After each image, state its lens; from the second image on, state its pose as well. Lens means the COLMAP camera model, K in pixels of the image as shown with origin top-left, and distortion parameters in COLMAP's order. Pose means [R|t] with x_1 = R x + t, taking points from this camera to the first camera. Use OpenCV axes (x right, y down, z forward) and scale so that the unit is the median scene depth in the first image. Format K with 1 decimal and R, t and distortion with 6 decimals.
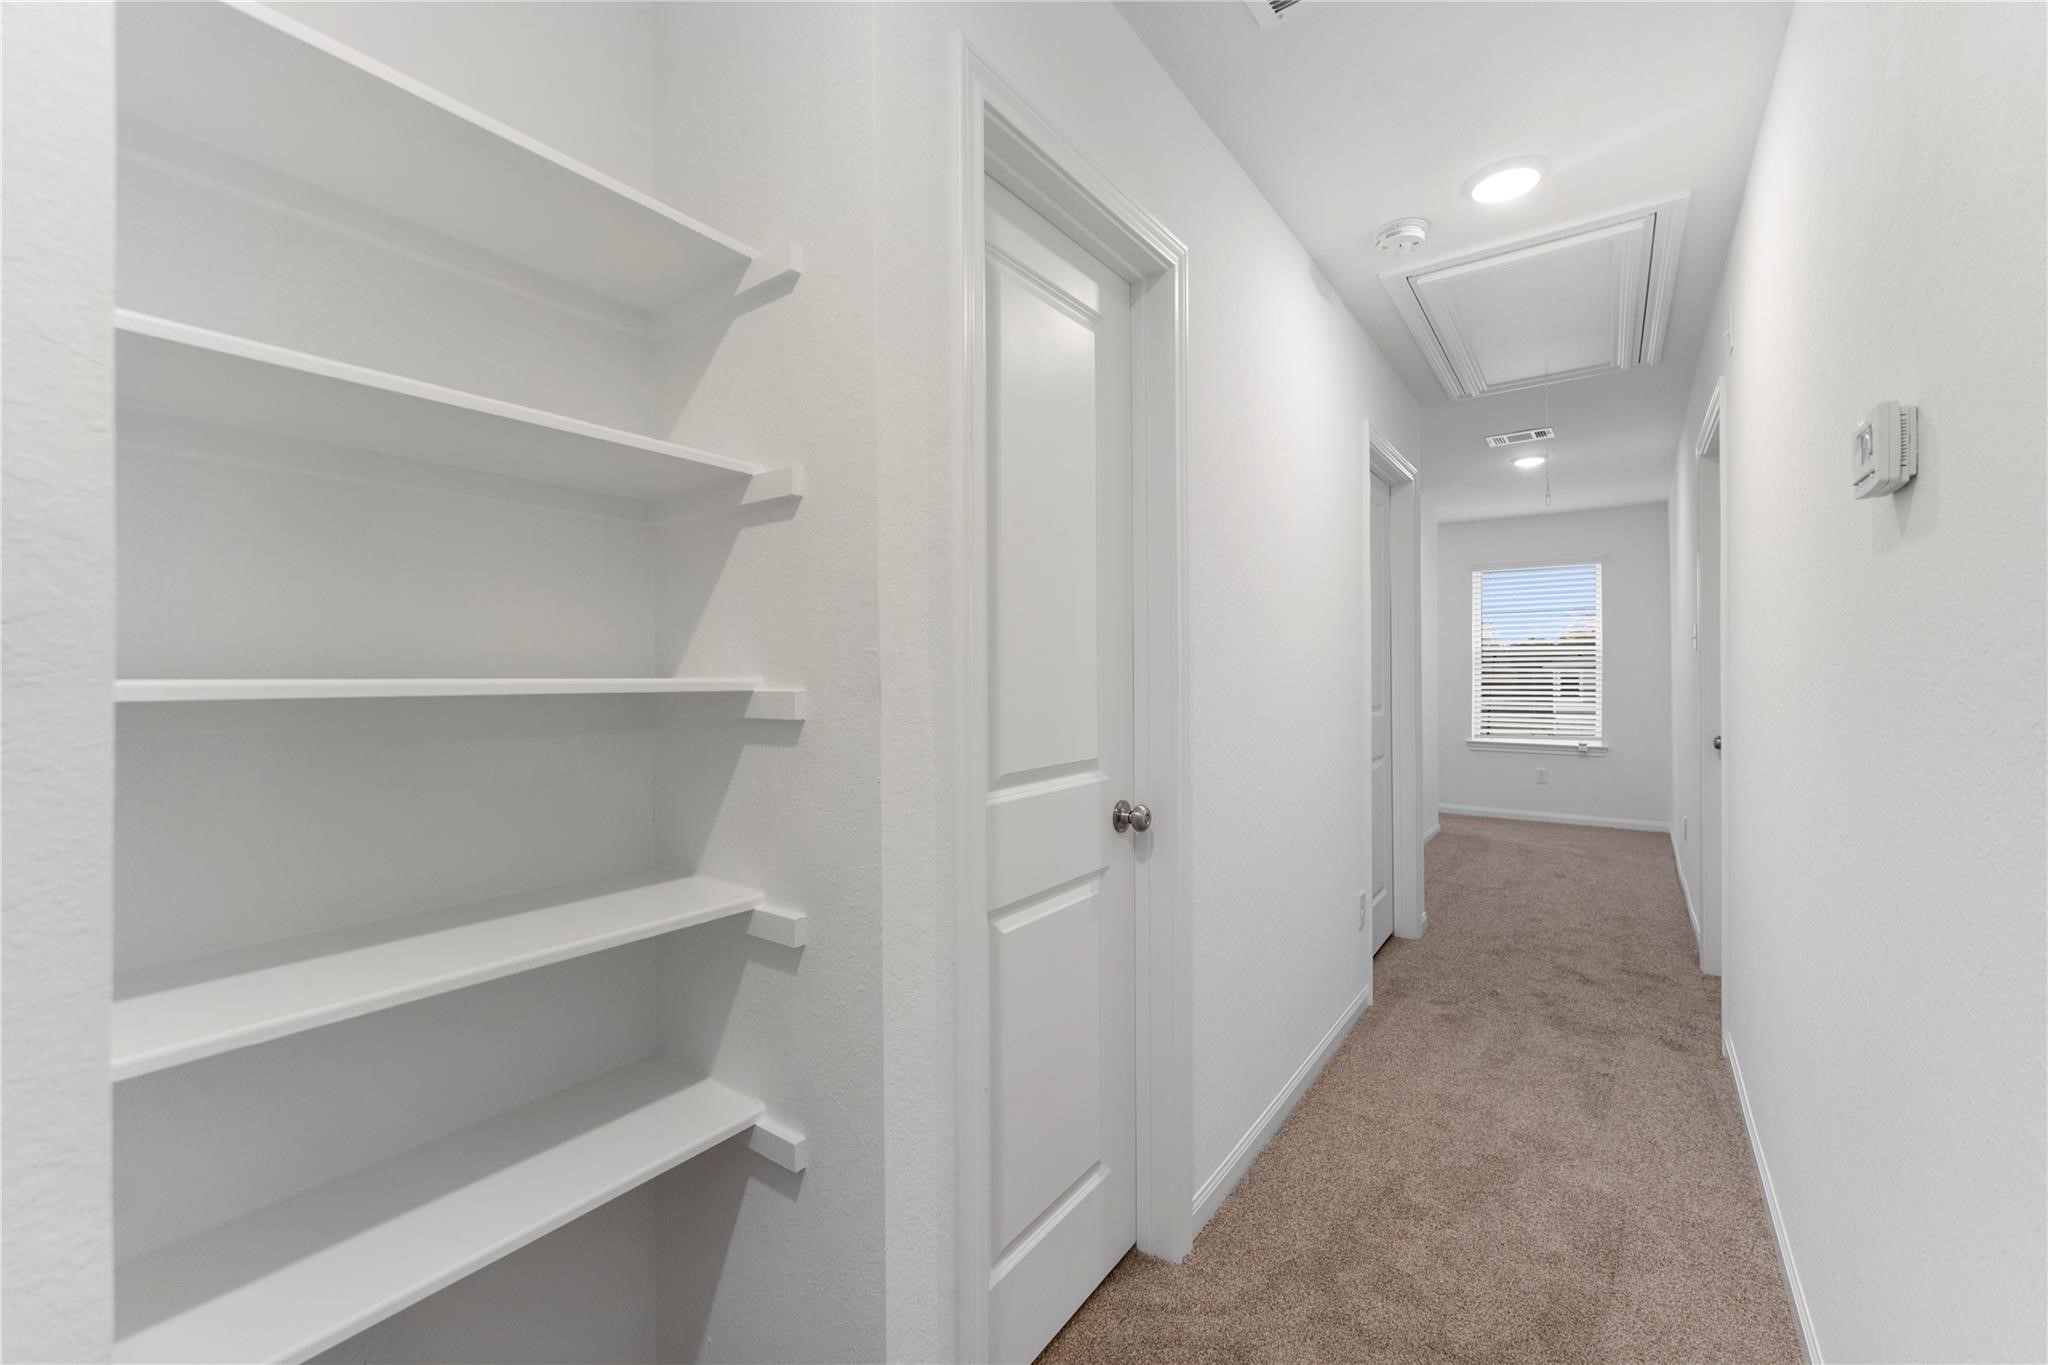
lens RADIAL K [[824.9, 0, 1024.0], [0, 824.9, 682.5], [0, 0, 1]] dist [0.000523, 0.000058]
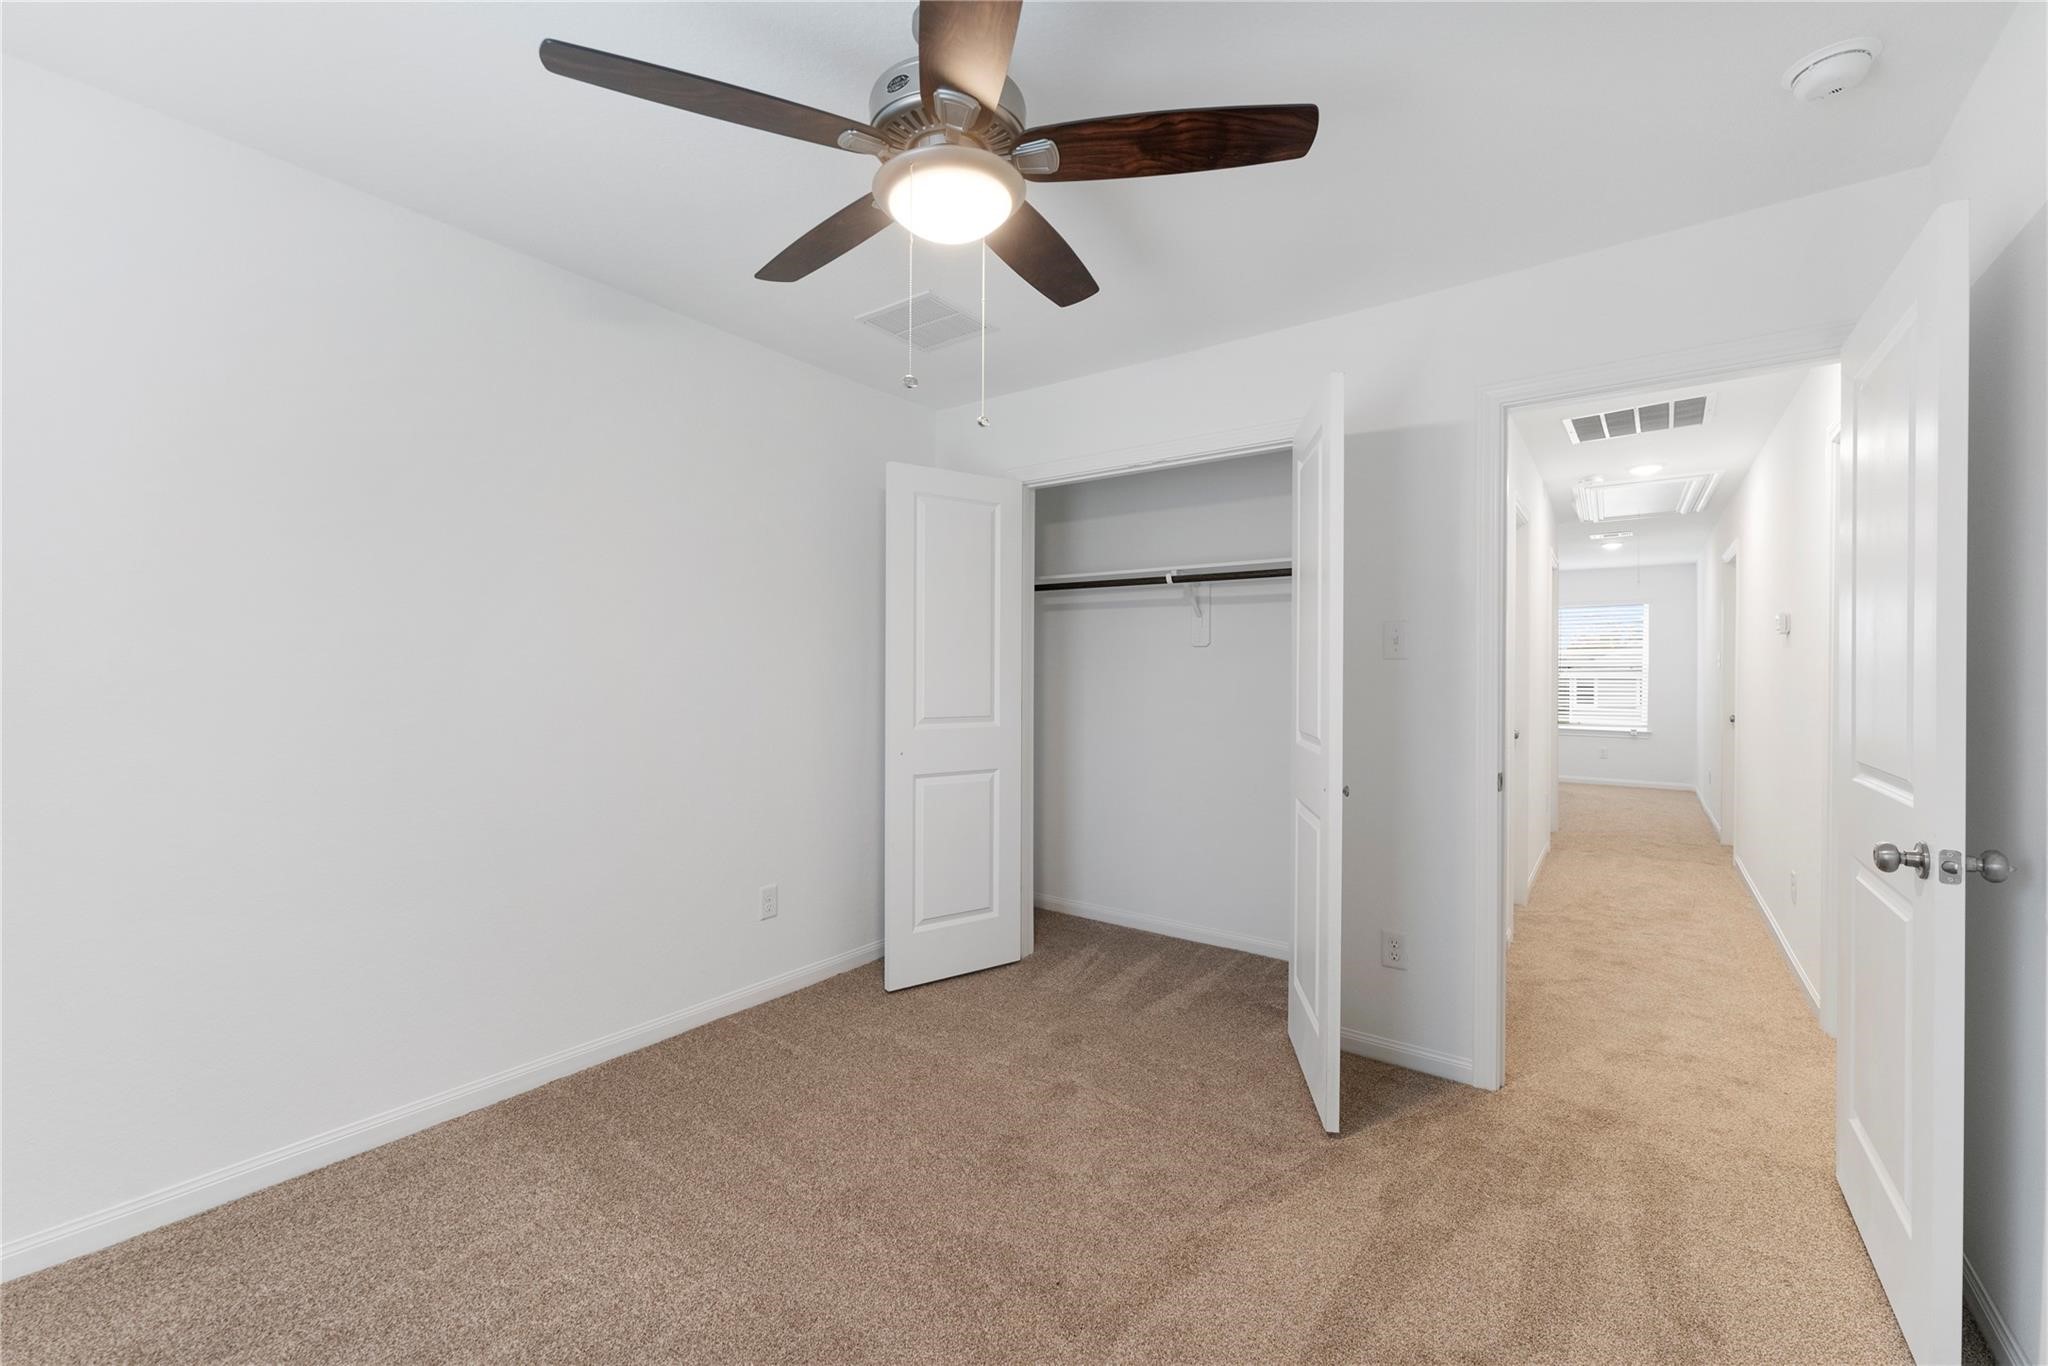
lens RADIAL K [[804.5, 0, 1024.0], [0, 804.5, 683.0], [0, 0, 1]] dist [0.000904, 0.000126]
pose [[0.999804, 0.012907, -0.015009, -0.372196], [-0.012943, 0.999914, -0.002313, 0.009641], [0.014978, 0.002507, 0.999885, -0.427655]]
